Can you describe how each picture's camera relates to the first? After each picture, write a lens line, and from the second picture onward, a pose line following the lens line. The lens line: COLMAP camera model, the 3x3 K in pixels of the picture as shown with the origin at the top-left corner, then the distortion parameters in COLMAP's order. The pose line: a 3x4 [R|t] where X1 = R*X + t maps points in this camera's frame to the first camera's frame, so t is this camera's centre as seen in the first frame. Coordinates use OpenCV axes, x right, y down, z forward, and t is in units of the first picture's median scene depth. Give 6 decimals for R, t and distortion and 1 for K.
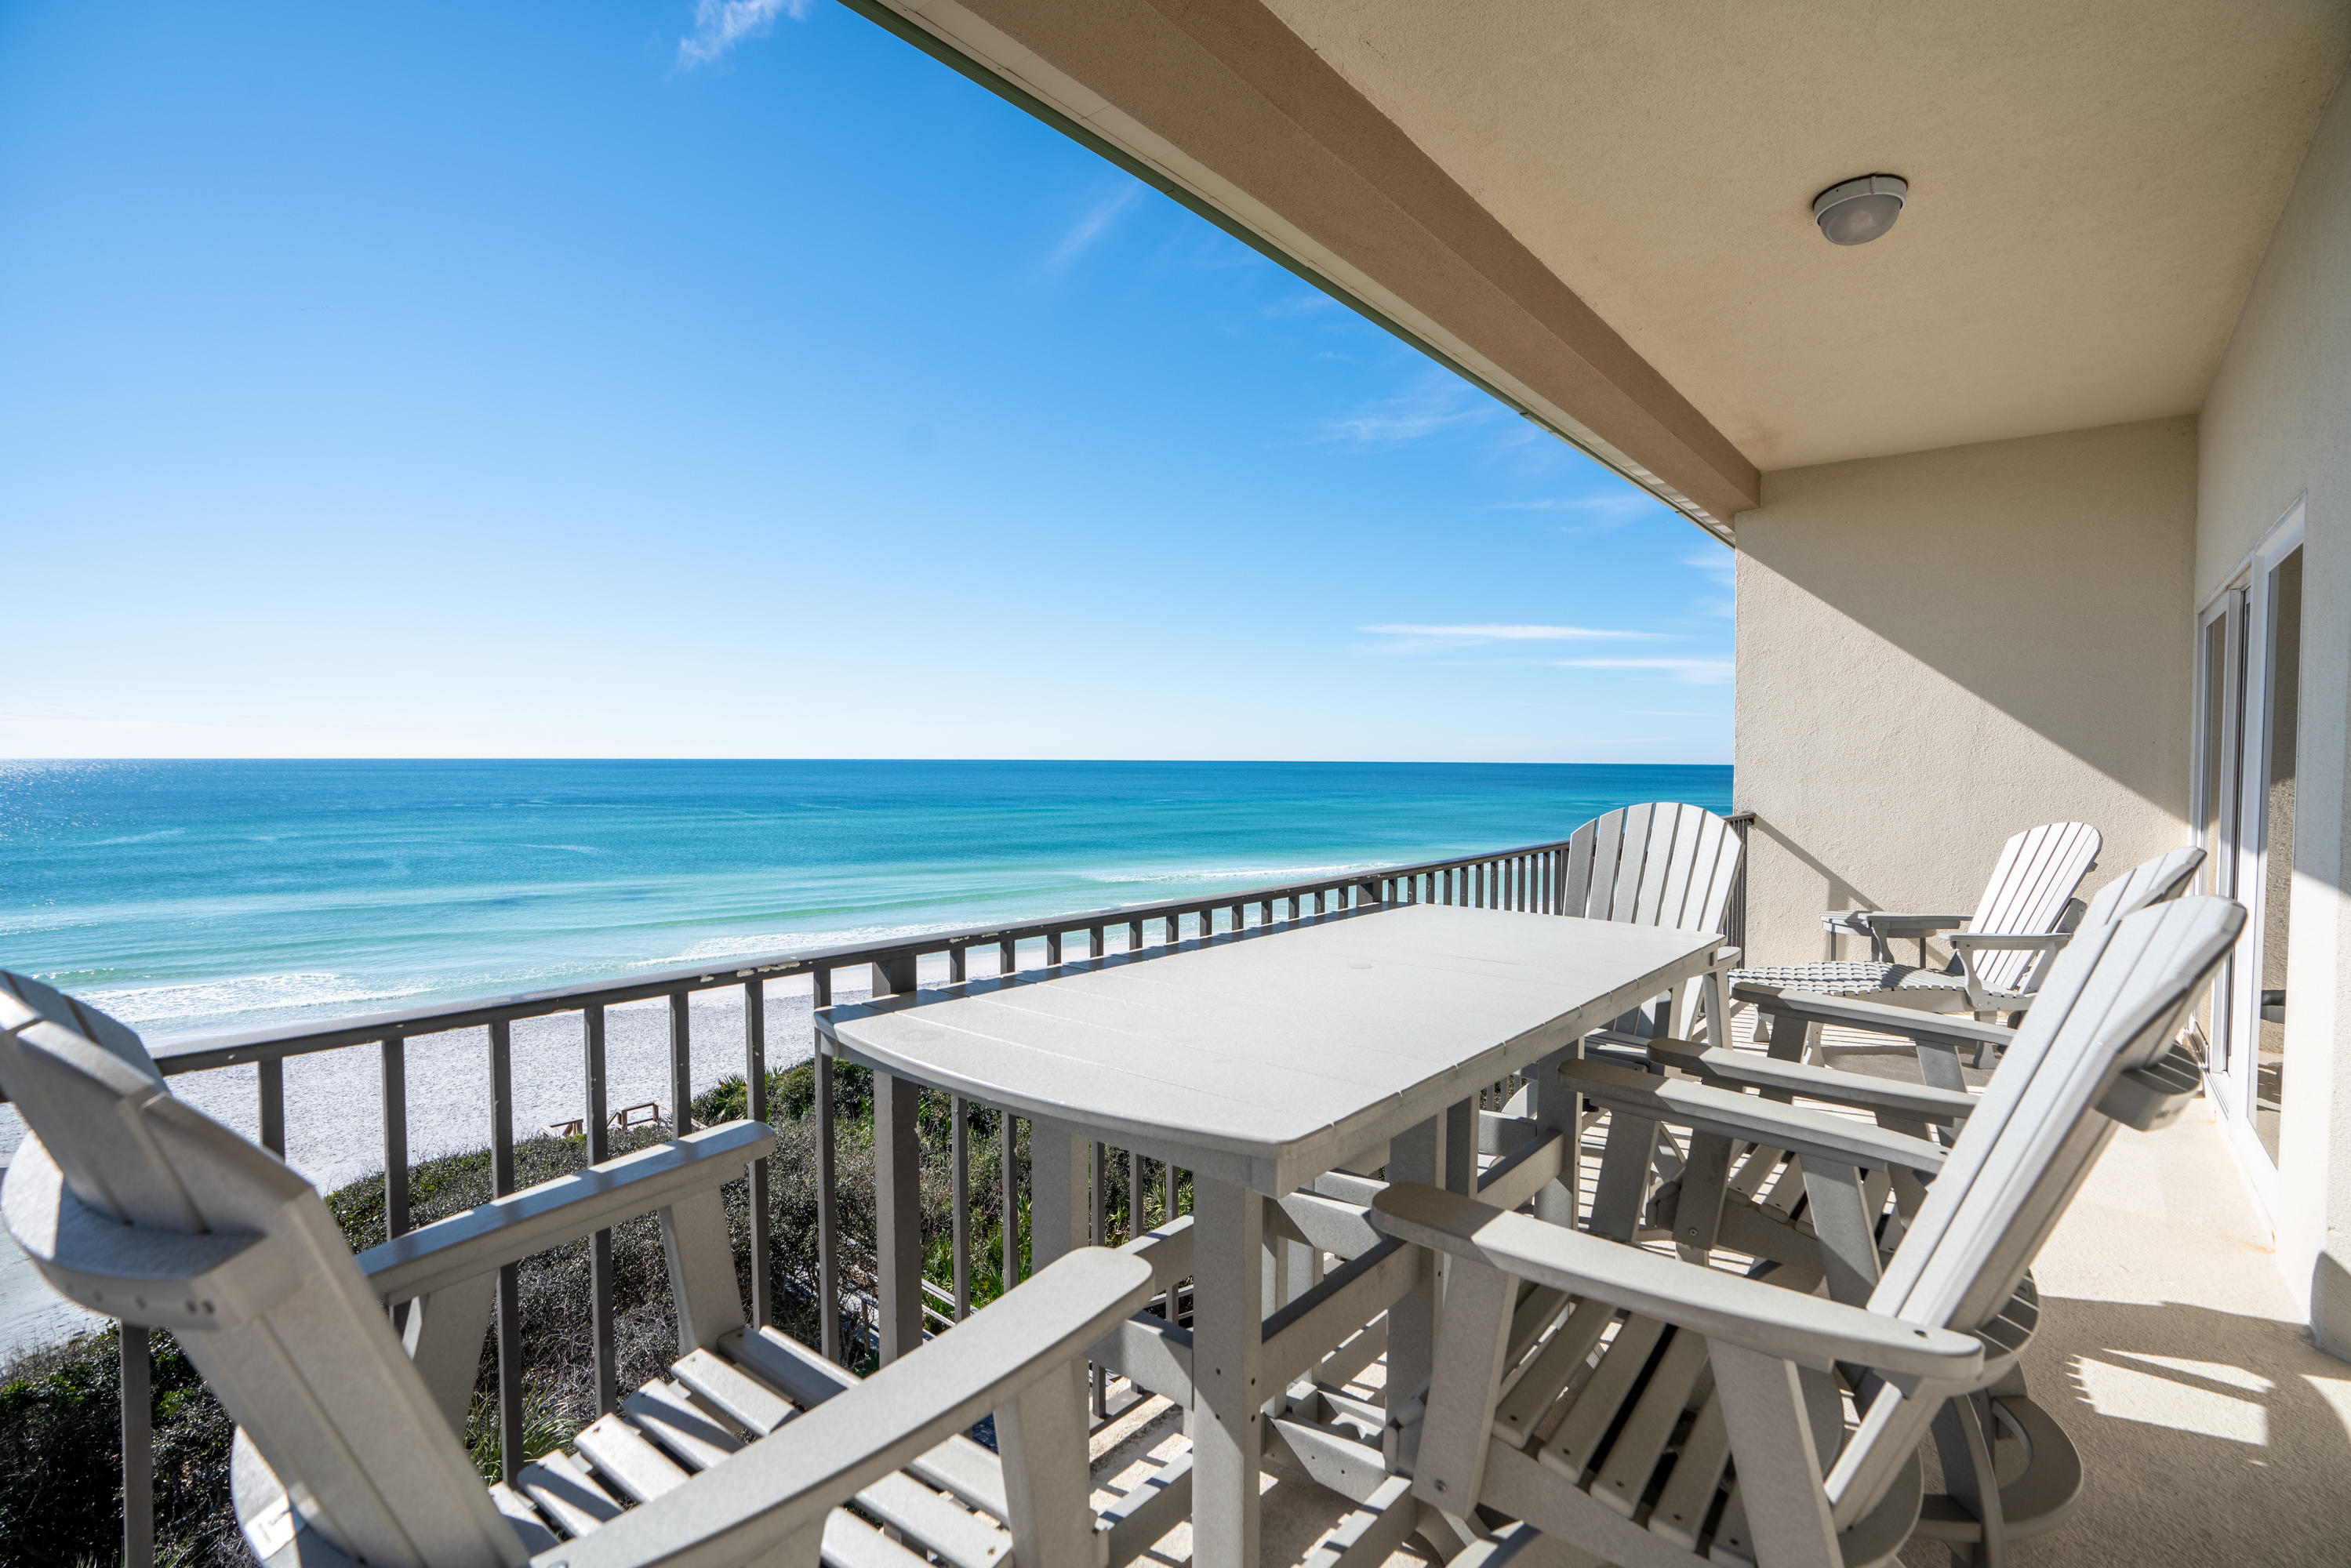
lens RADIAL K [[1100.4, 0, 1167.6], [0, 1100.4, 785.9], [0, 0, 1]] dist [-0.061374, 0.031112]
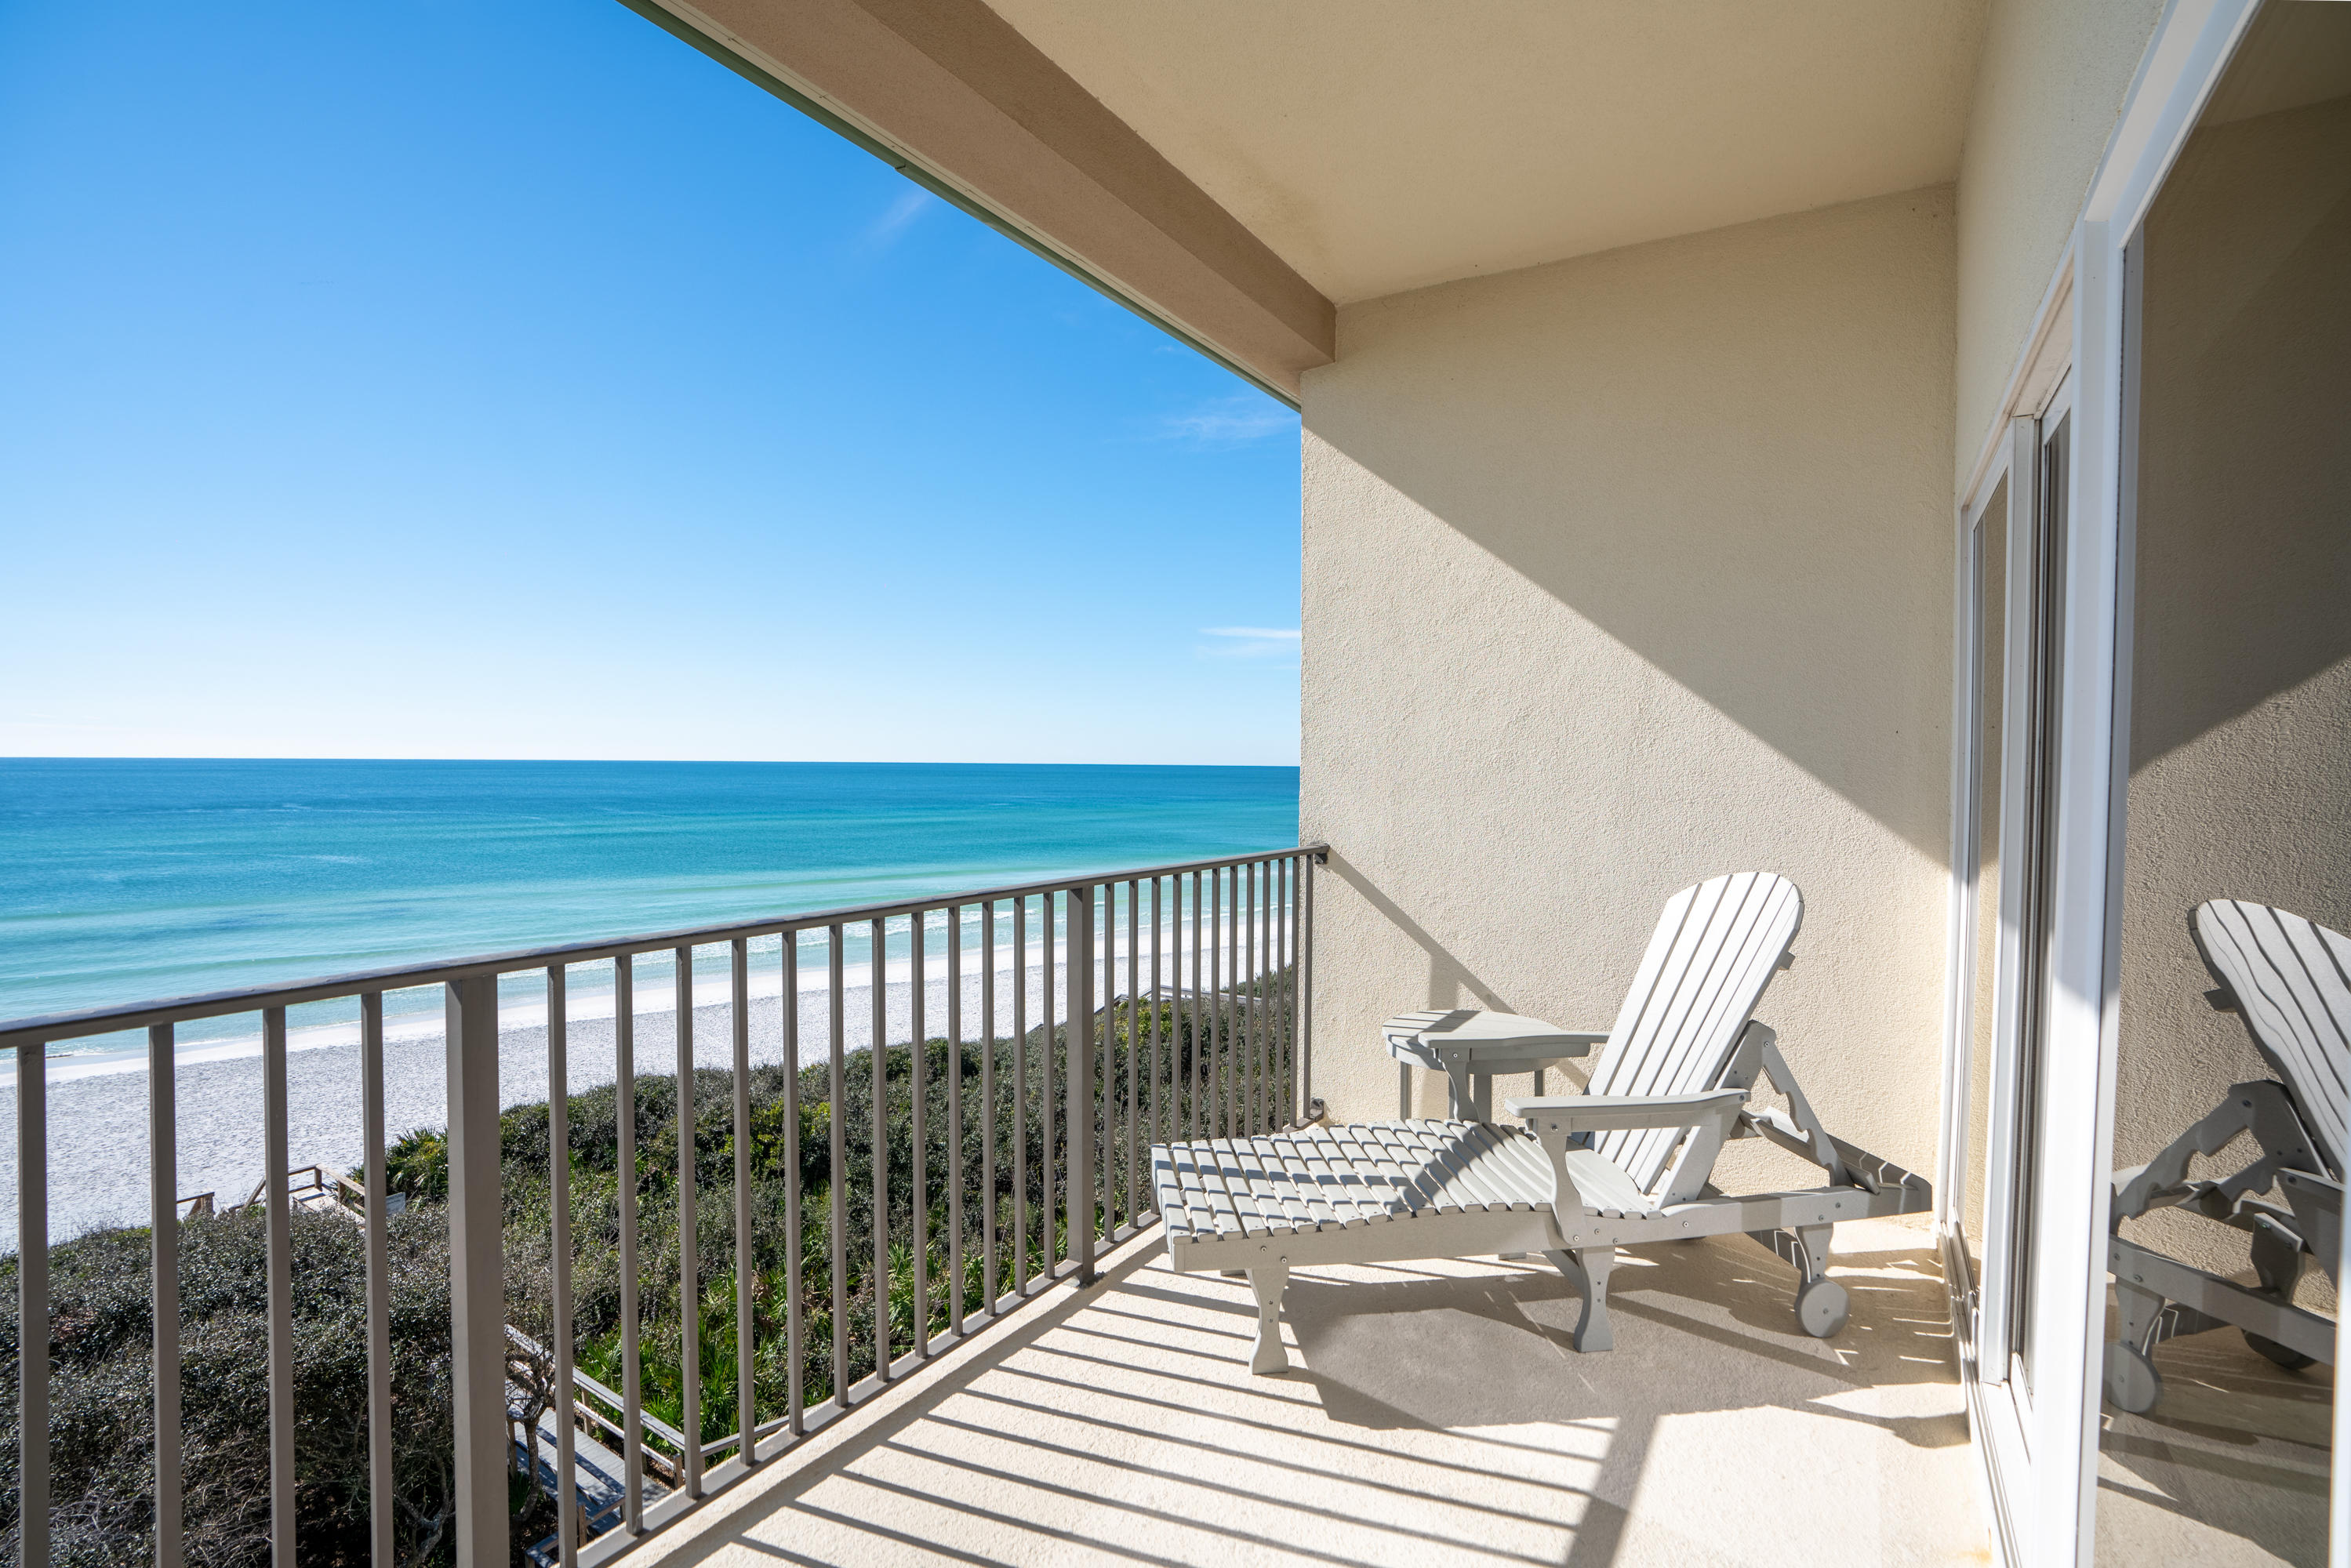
lens RADIAL K [[1100.4, 0, 1167.6], [0, 1100.4, 785.9], [0, 0, 1]] dist [-0.061374, 0.031112]
pose [[0.992127, -0.002216, 0.125219, 0.376936], [0.002403, 0.999996, -0.001344, -0.008930], [-0.125216, 0.001634, 0.992128, 0.385940]]
